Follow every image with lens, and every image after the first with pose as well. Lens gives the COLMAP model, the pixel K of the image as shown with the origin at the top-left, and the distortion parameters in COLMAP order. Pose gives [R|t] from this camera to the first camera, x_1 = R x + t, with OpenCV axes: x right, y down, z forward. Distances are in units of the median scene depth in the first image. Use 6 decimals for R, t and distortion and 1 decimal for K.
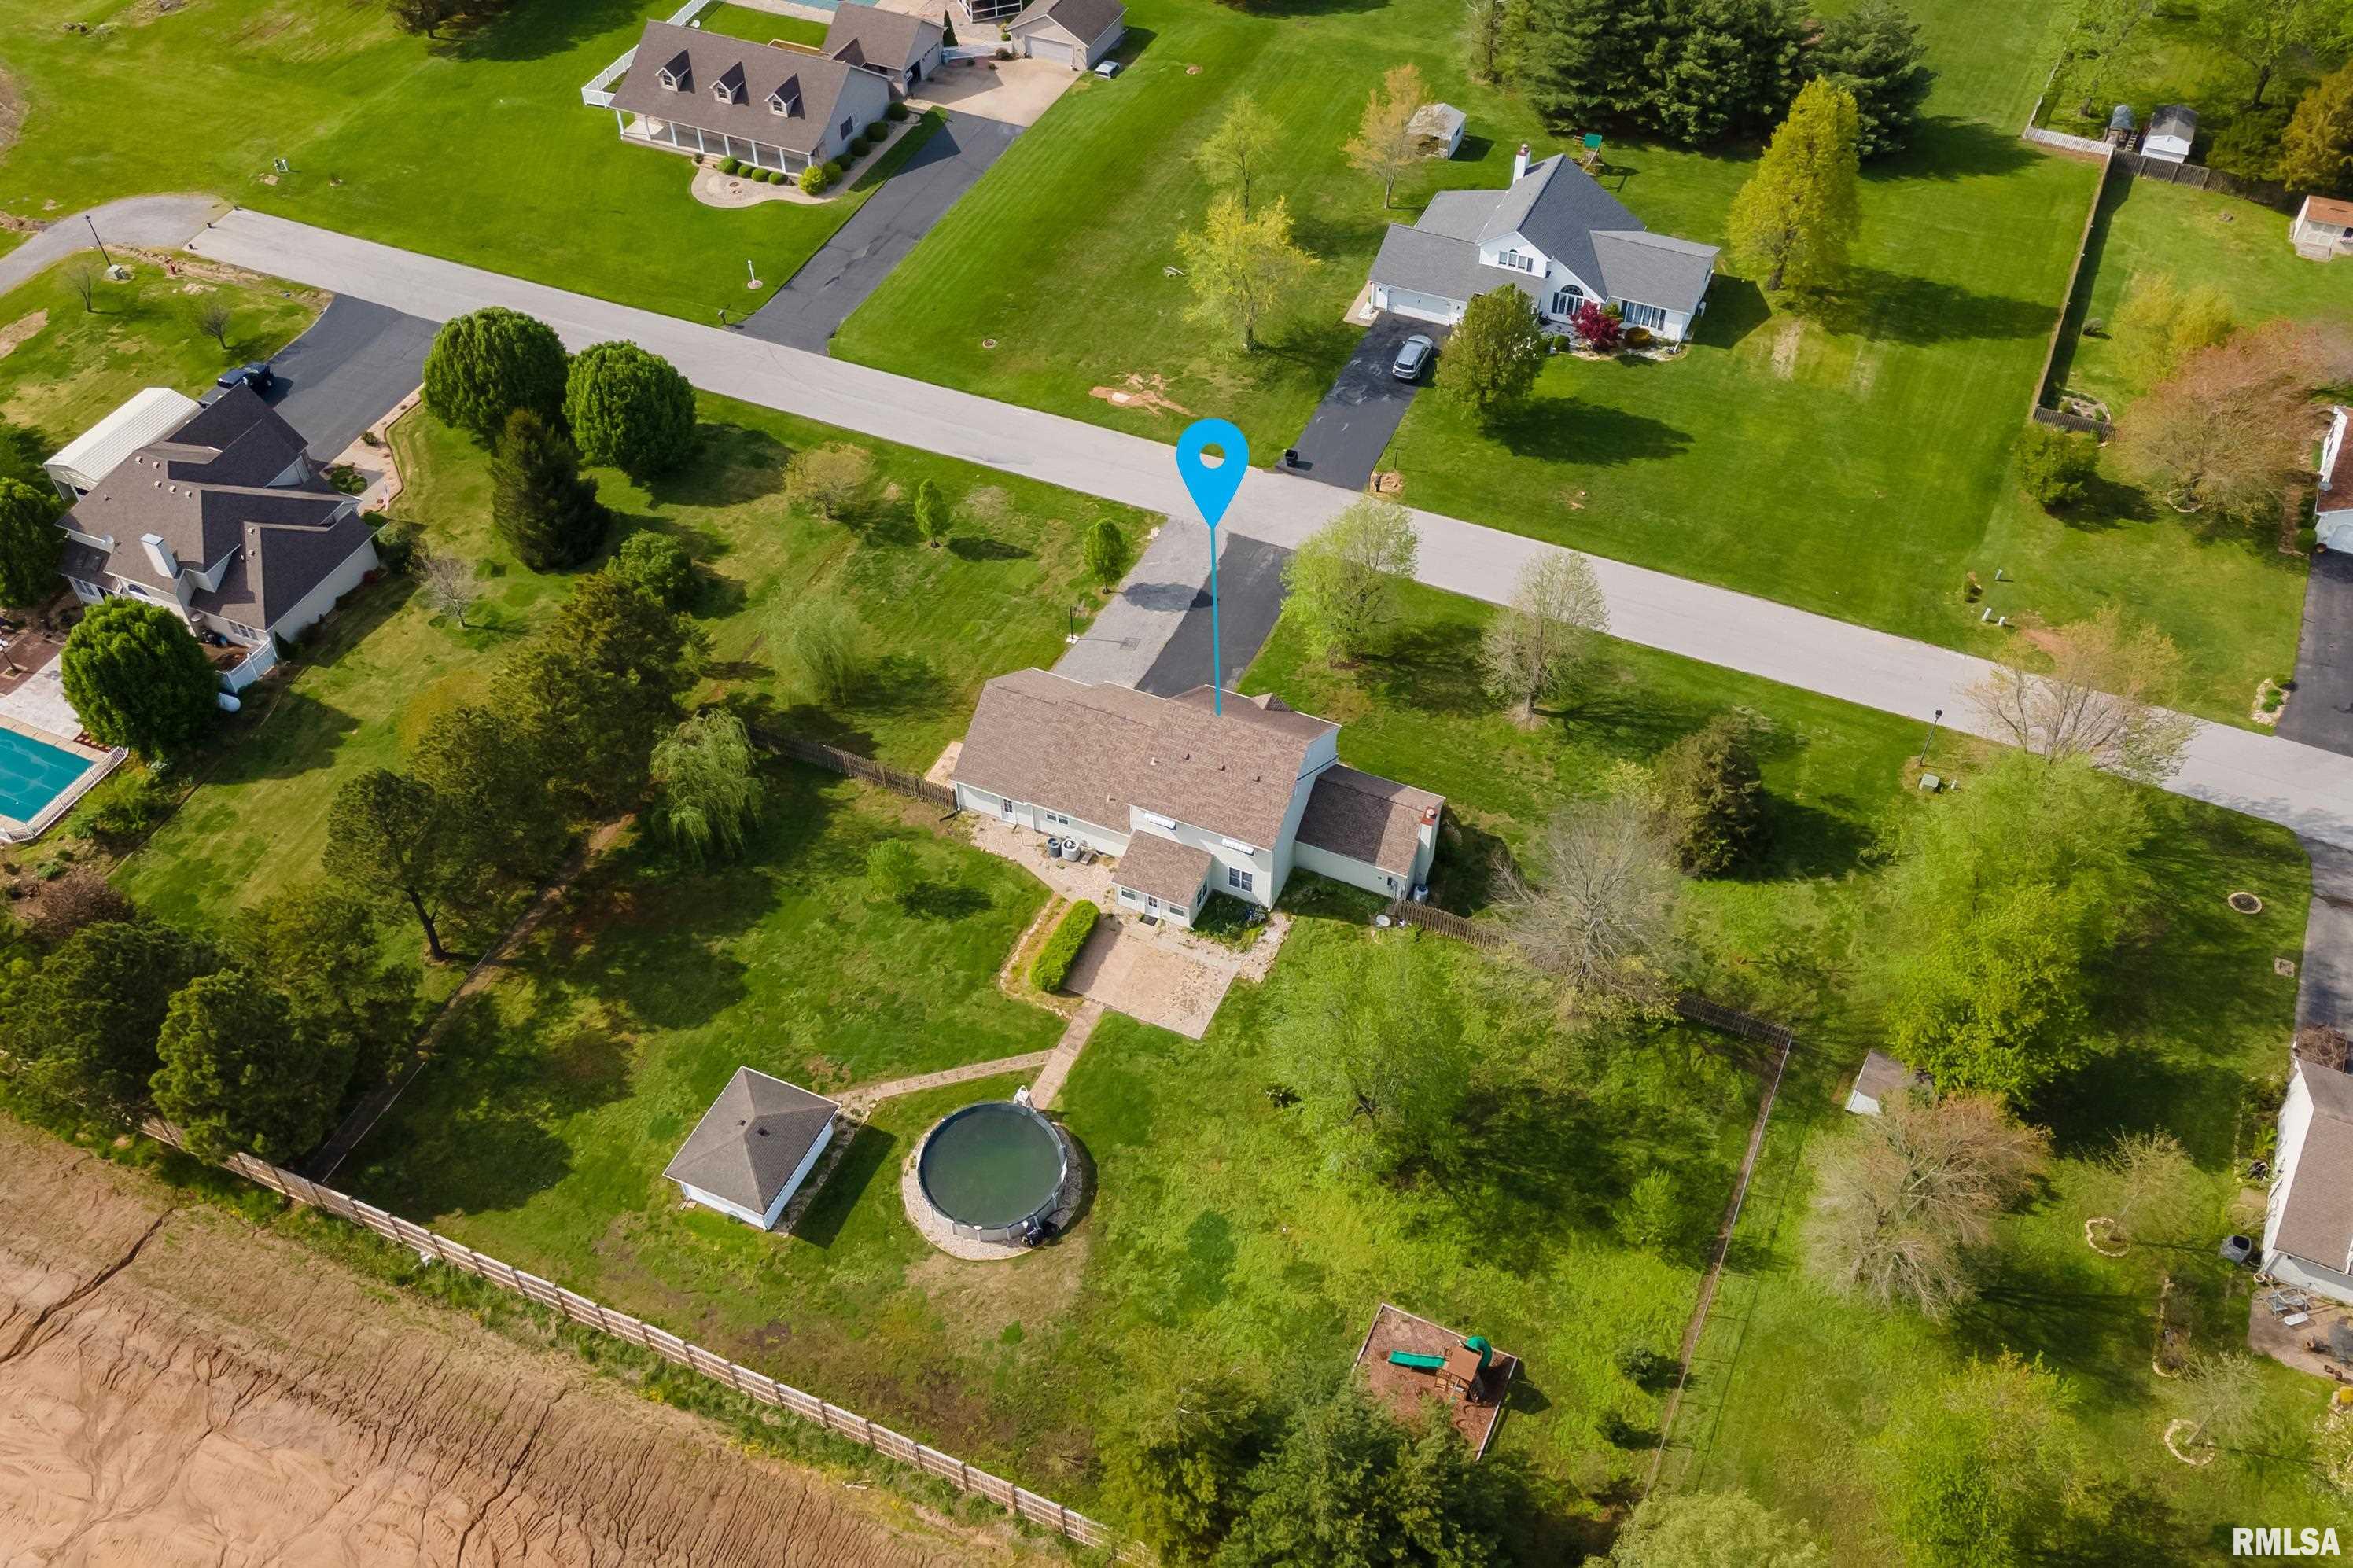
lens RADIAL K [[2062.3, 0, 1176.5], [0, 2062.3, 784.0], [0, 0, 1]] dist [0.091311, -0.220548]
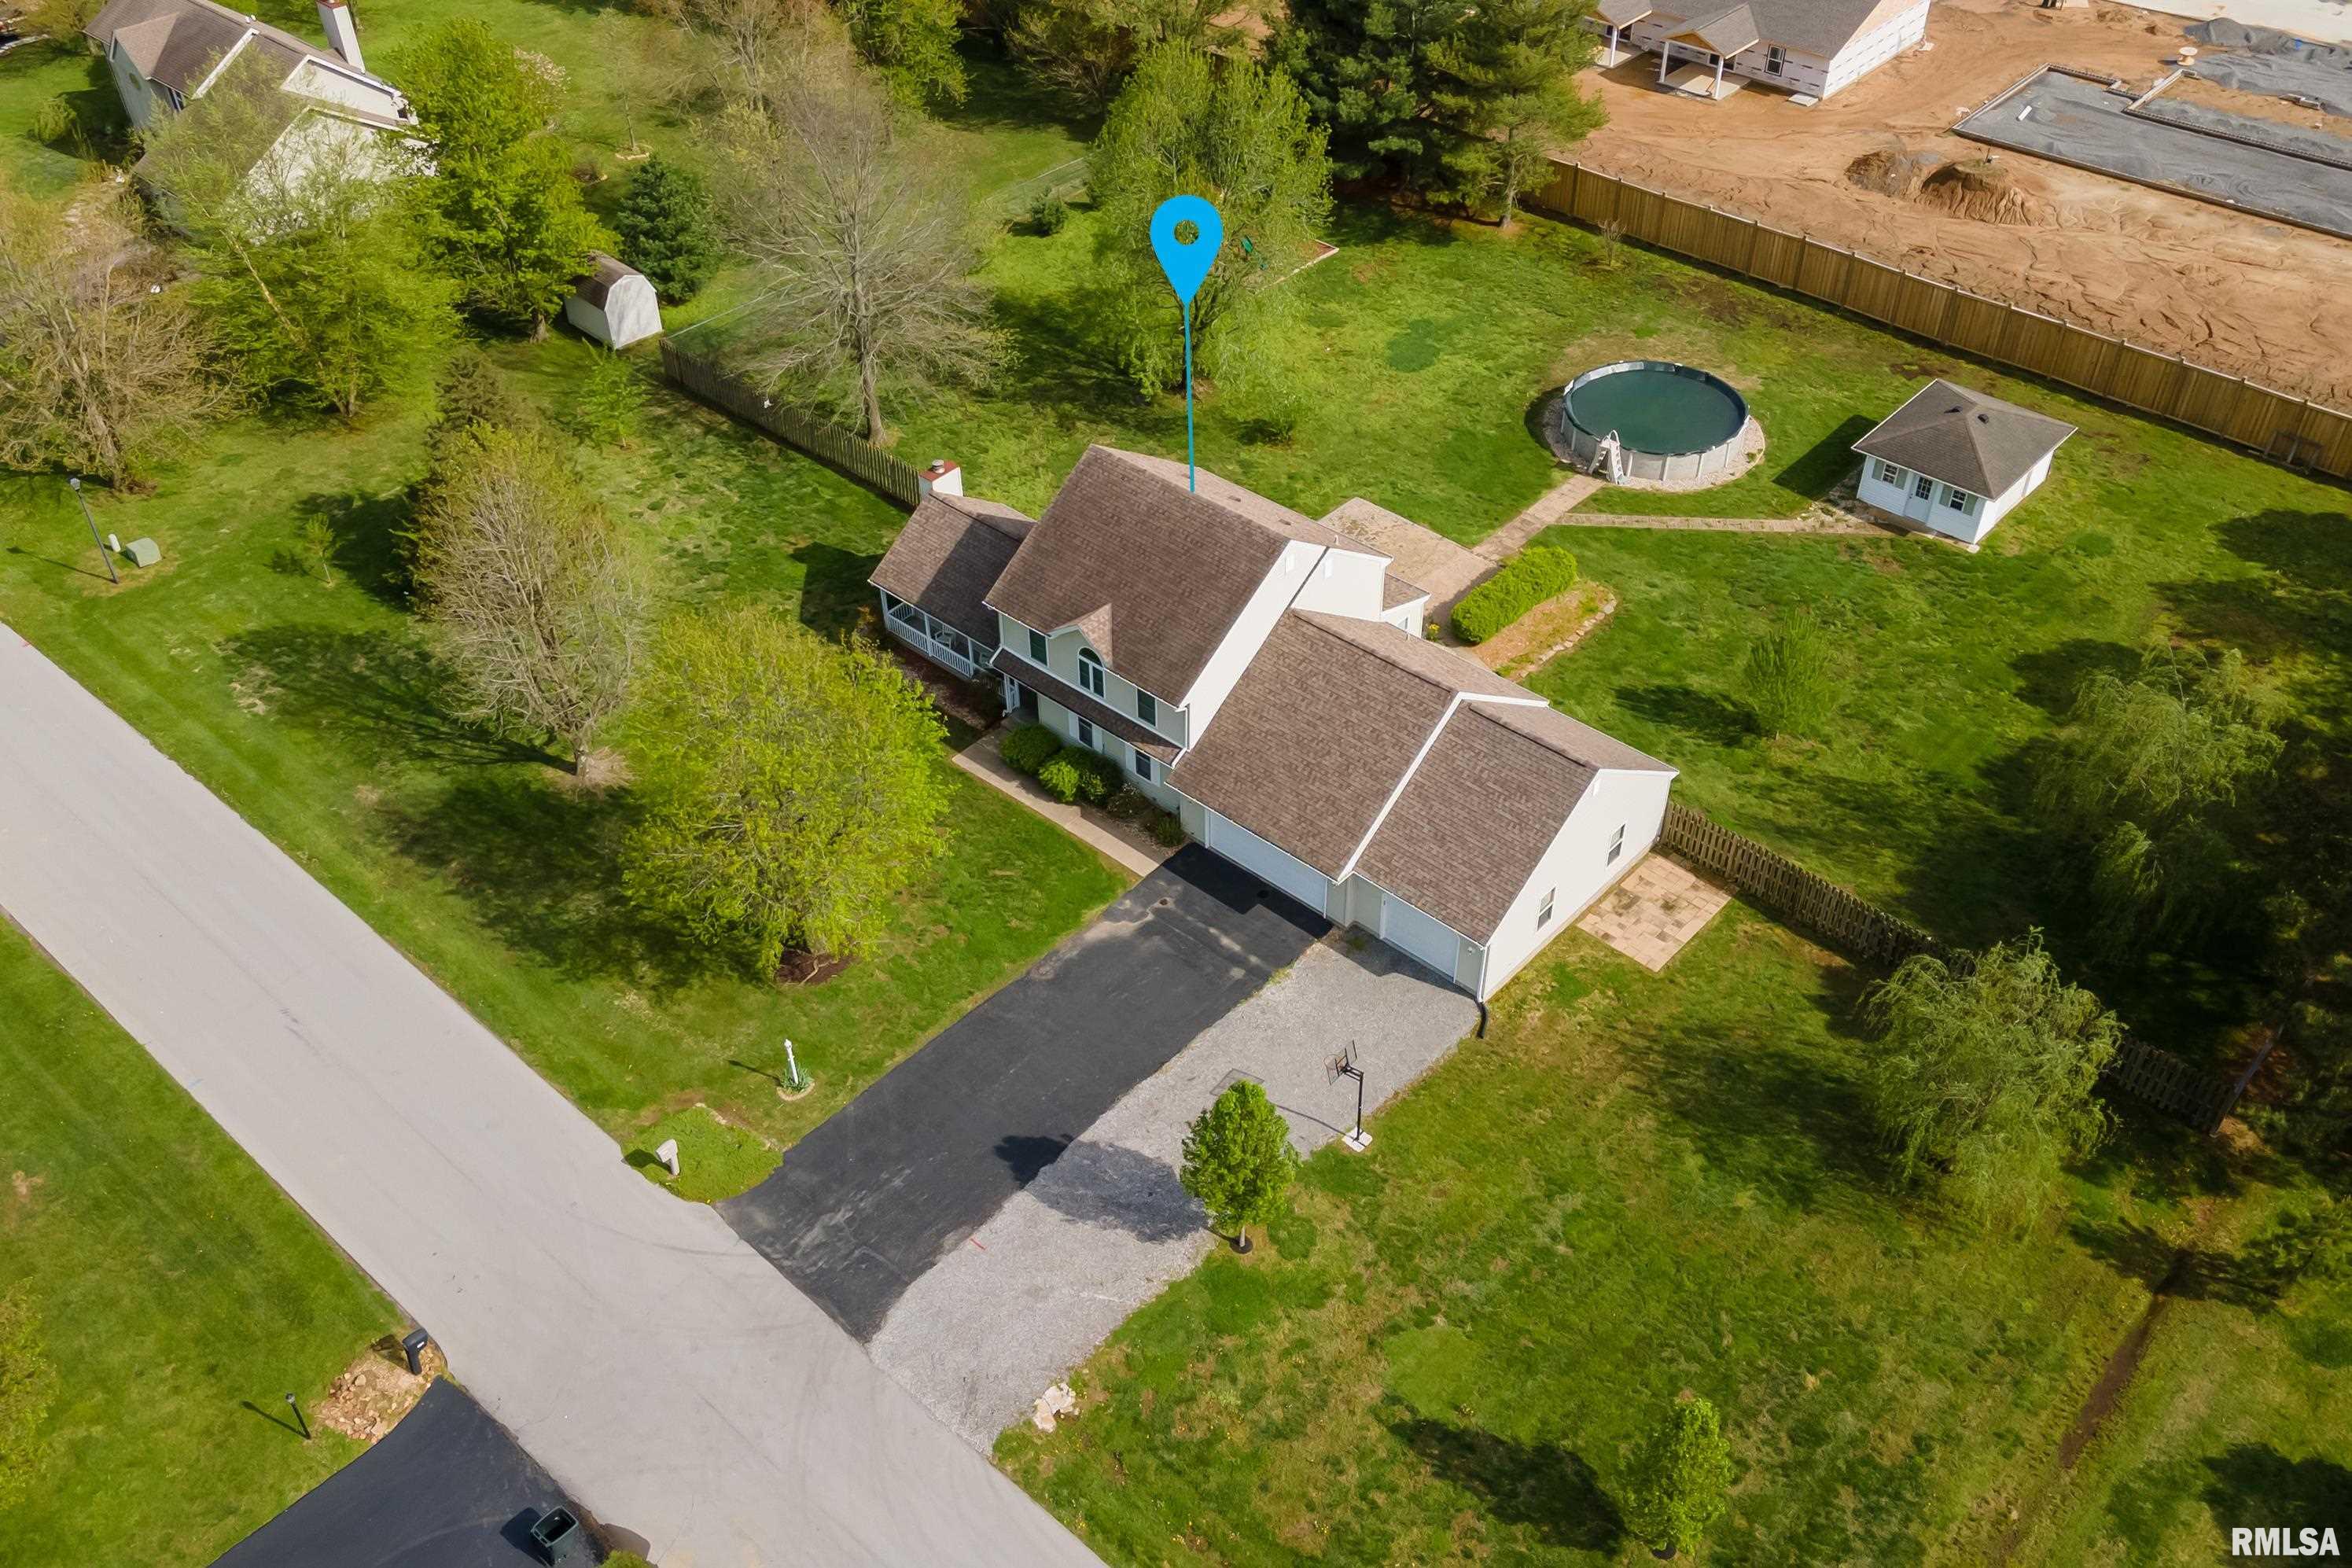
lens RADIAL K [[2053.3, 0, 1181.4], [0, 2053.3, 790.0], [0, 0, 1]] dist [0.031024, 0.011333]
pose [[-0.953045, -0.179933, 0.243577, -0.112503], [0.234546, 0.070198, 0.969567, -0.527227], [-0.191556, 0.981171, -0.024699, 0.994175]]
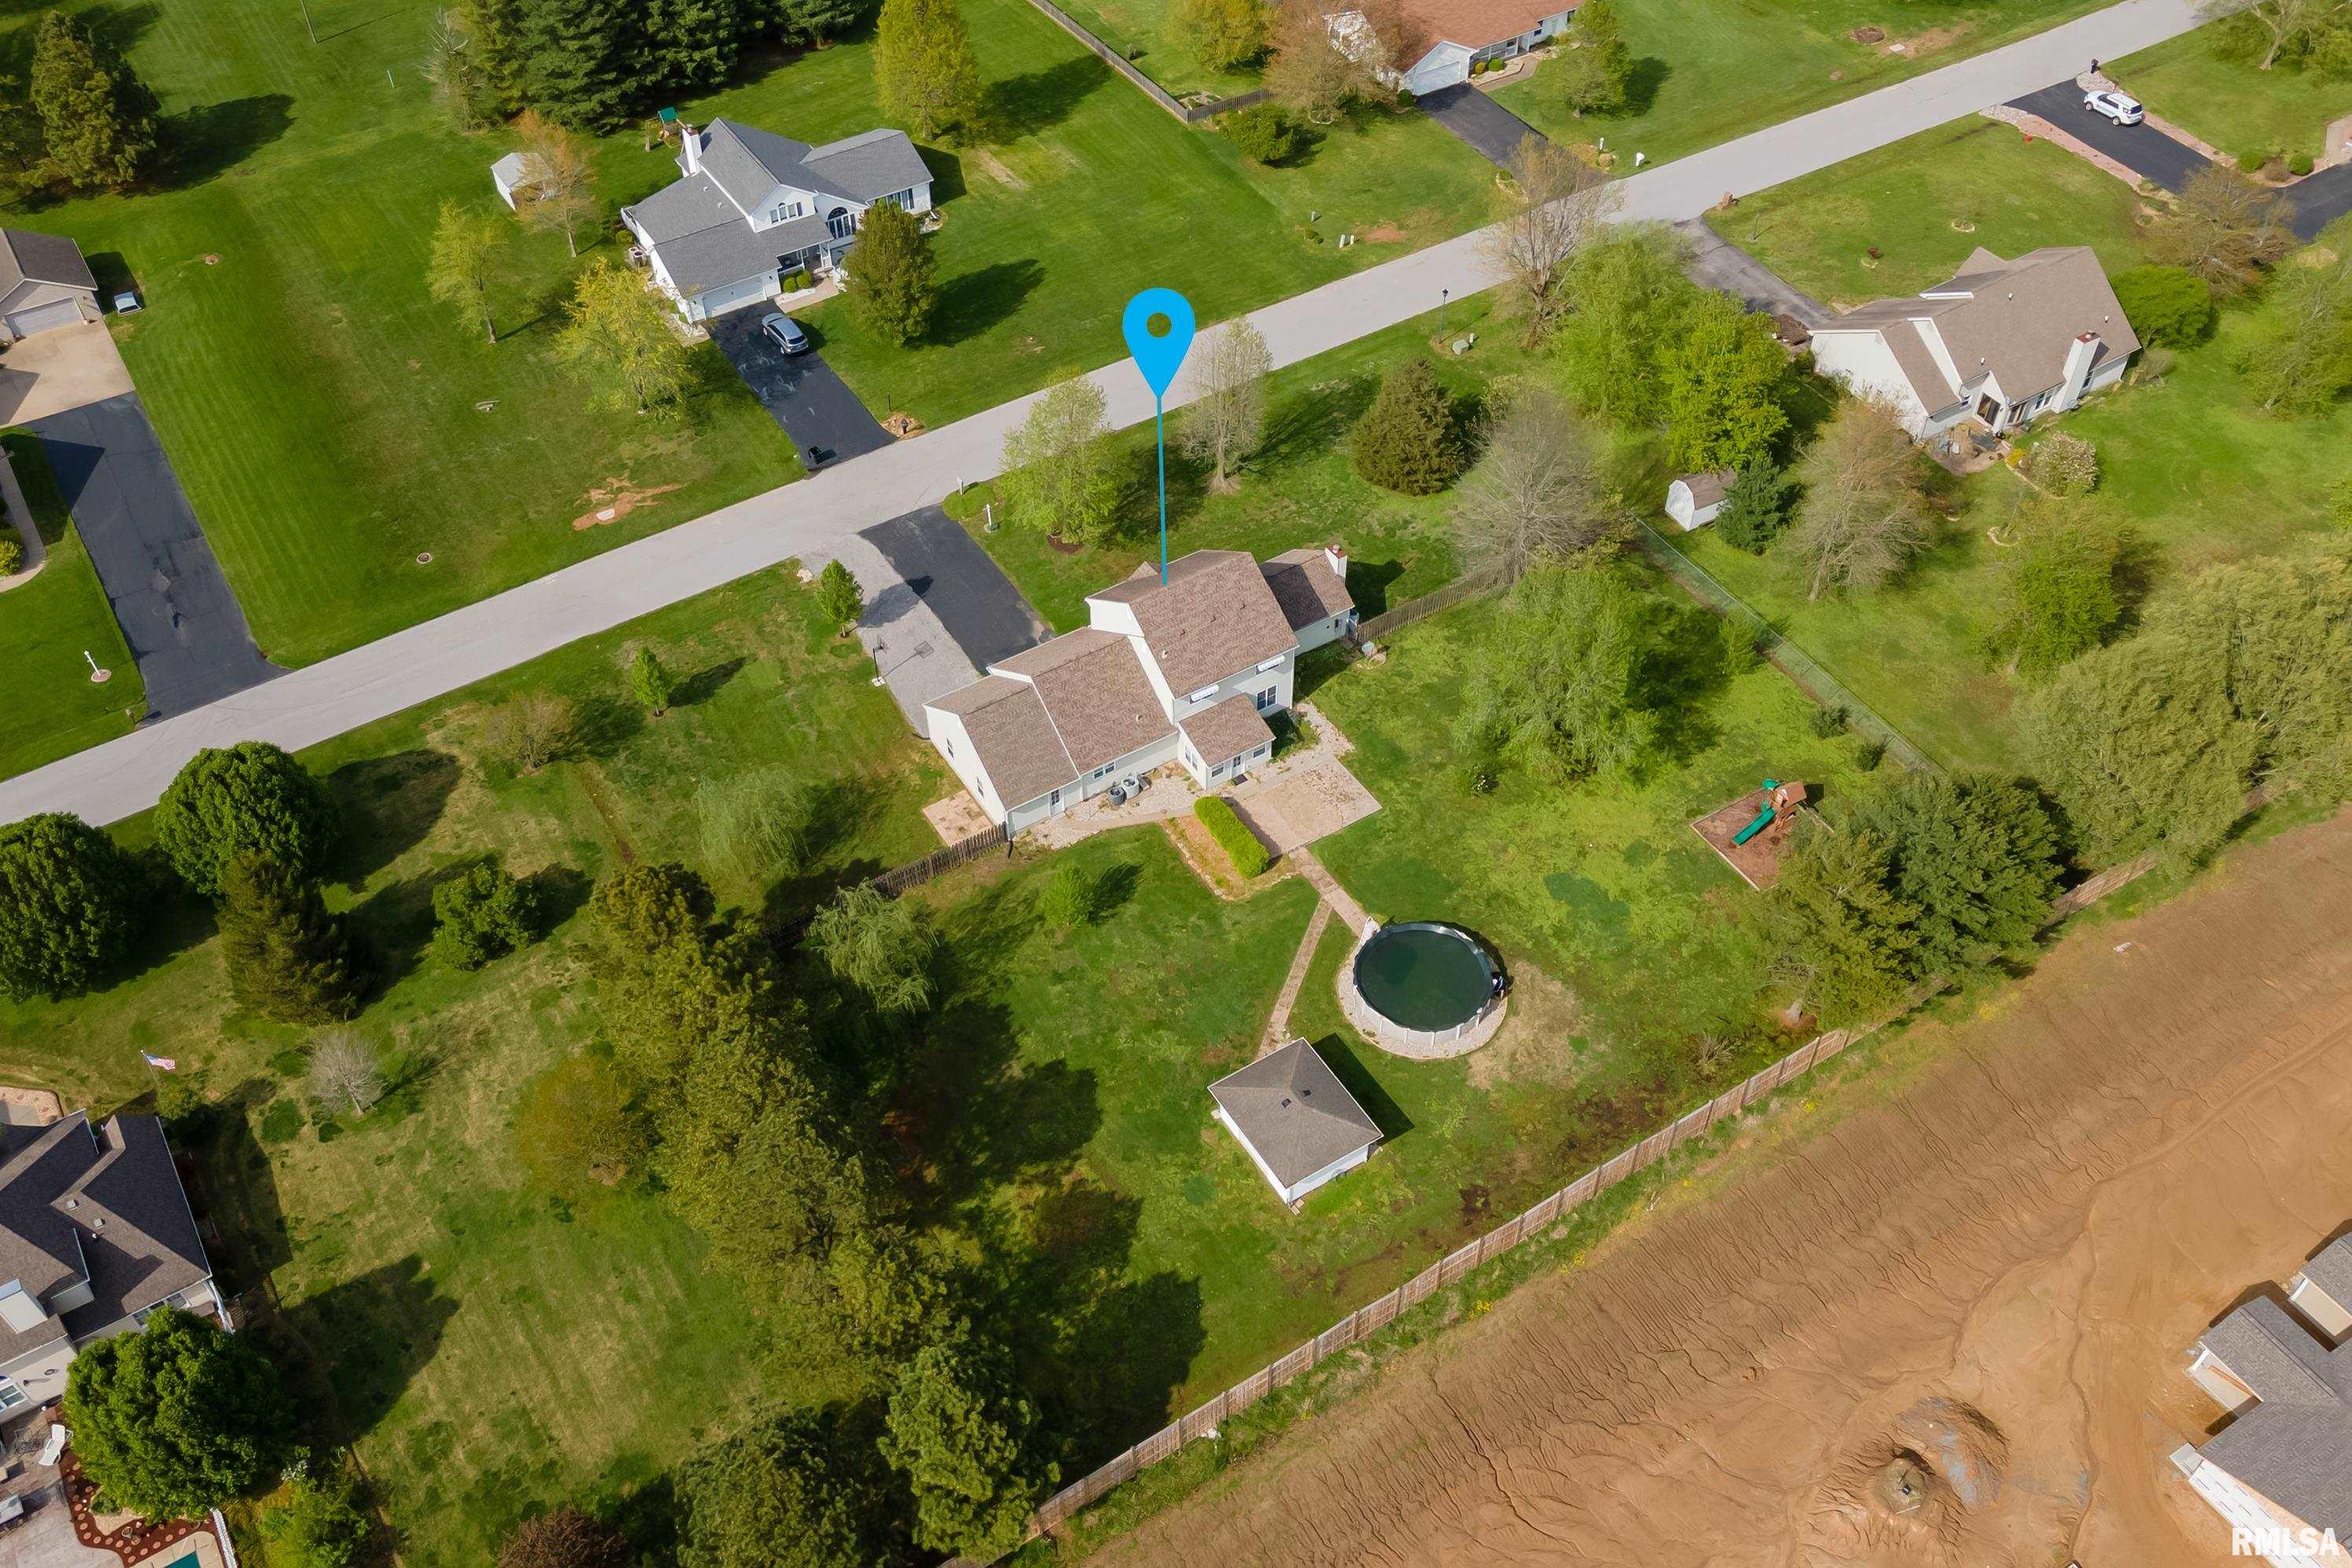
lens RADIAL K [[2030.4, 0, 1171.0], [0, 2030.4, 797.0], [0, 0, 1]] dist [0.036944, -0.008421]
pose [[0.553173, -0.604281, 0.573449, -0.587493], [0.604211, 0.764924, 0.223203, -0.167485], [-0.573523, 0.223014, 0.788249, 0.182501]]
